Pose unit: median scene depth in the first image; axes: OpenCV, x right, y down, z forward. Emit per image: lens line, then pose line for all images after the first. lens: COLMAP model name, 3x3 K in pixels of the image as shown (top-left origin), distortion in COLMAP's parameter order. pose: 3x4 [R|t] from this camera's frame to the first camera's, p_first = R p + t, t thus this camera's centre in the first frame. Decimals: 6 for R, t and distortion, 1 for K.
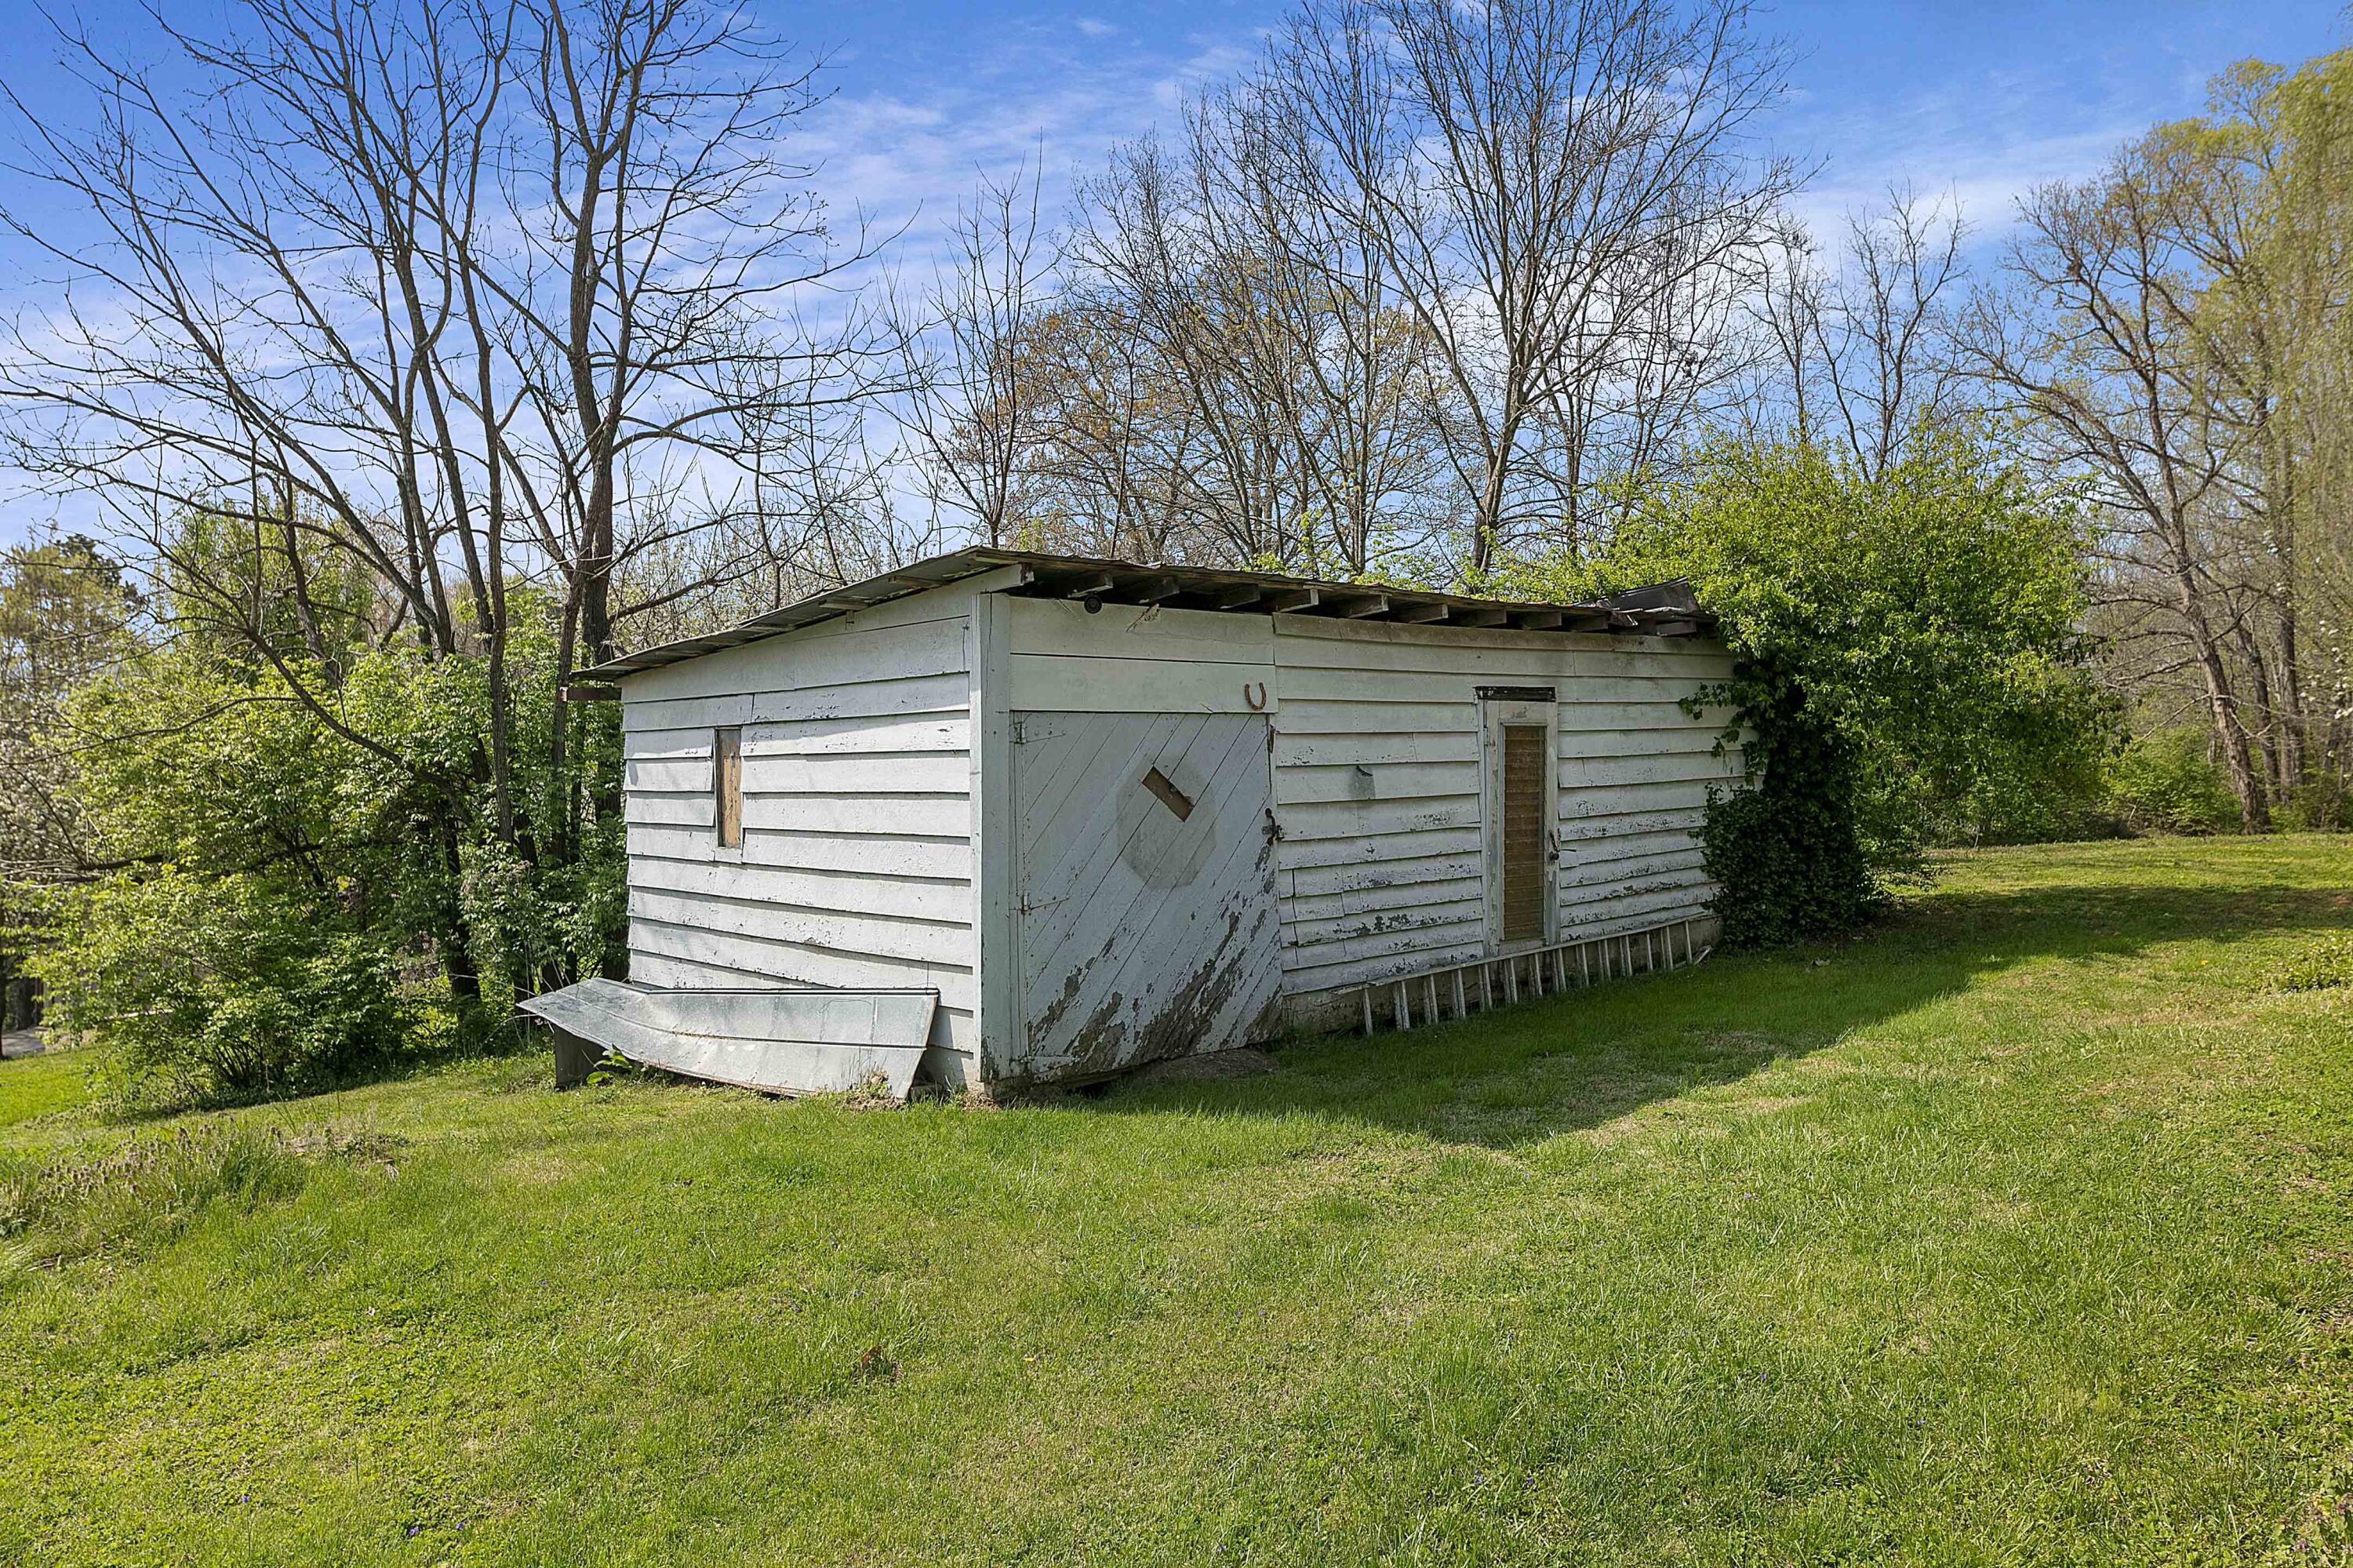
lens RADIAL K [[1578.8, 0, 1180.9], [0, 1578.8, 751.7], [0, 0, 1]] dist [0.002297, 0.001003]
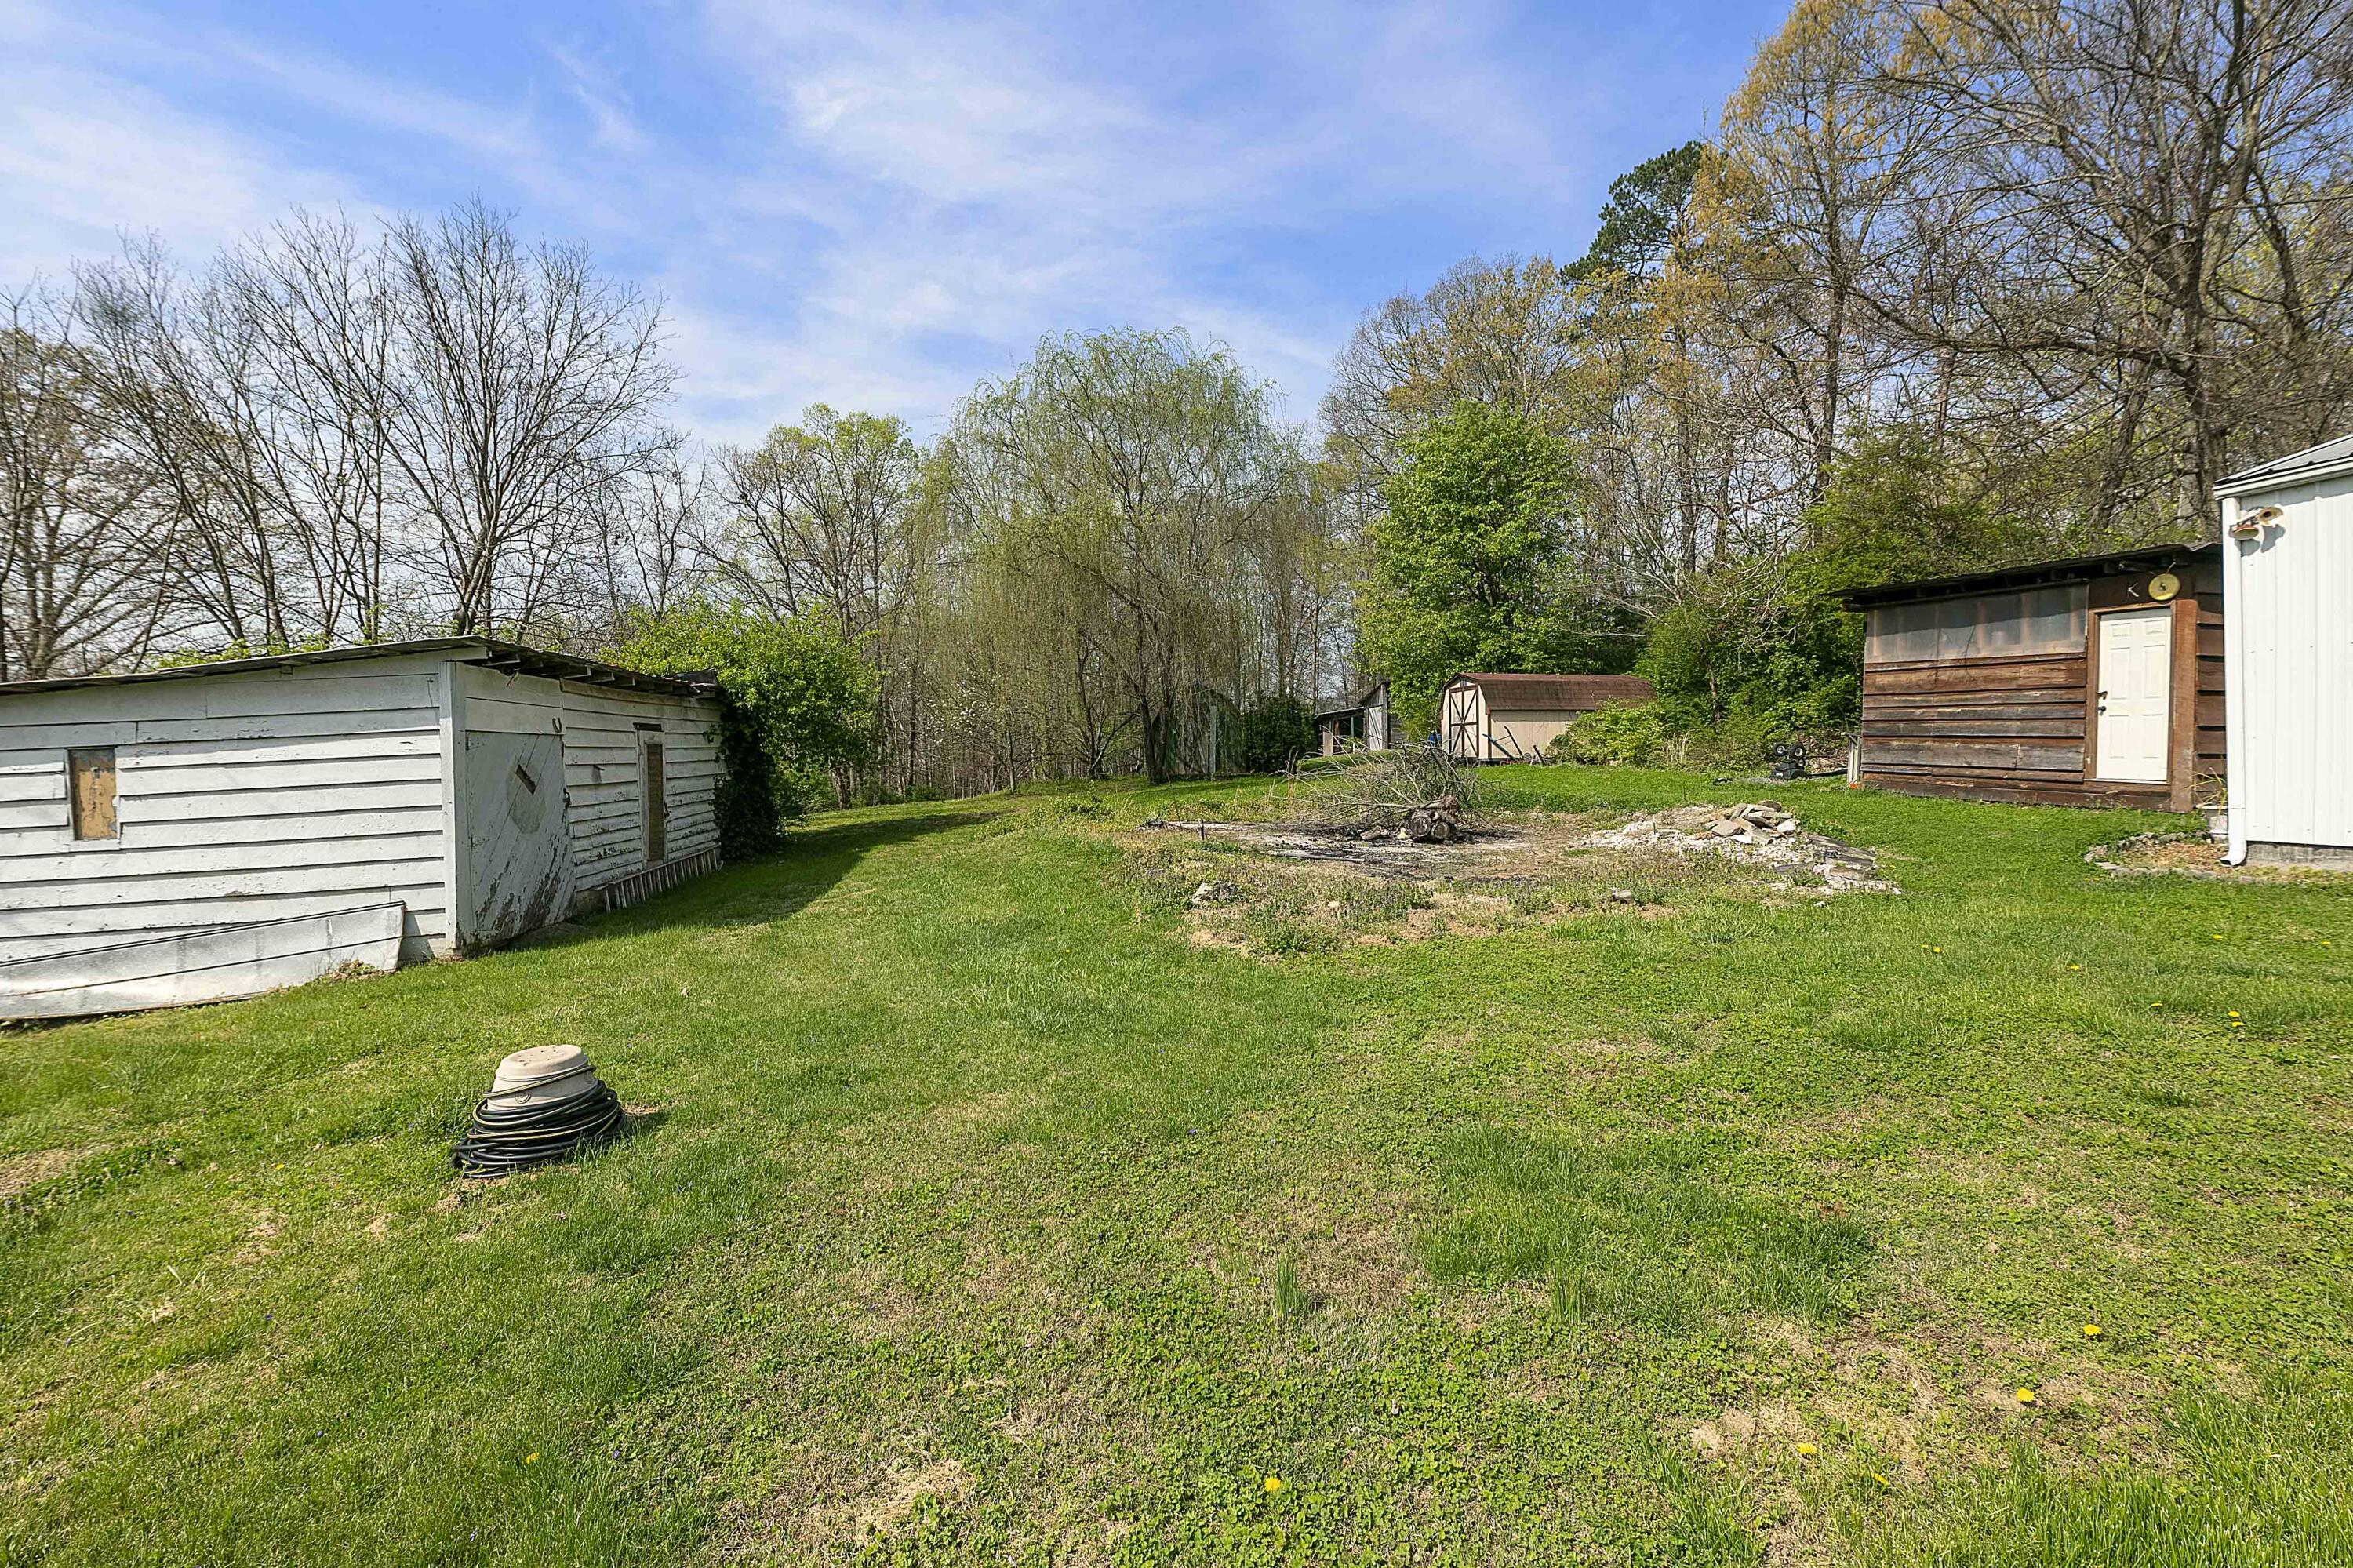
lens RADIAL K [[1031.9, 0, 1176.5], [0, 1031.9, 784.0], [0, 0, 1]] dist [0.000434, 0.000039]
pose [[0.578486, -0.039387, 0.814741, -0.462942], [0.037504, 0.999062, 0.021669, 0.029726], [-0.814830, 0.018021, 0.579420, -0.226694]]
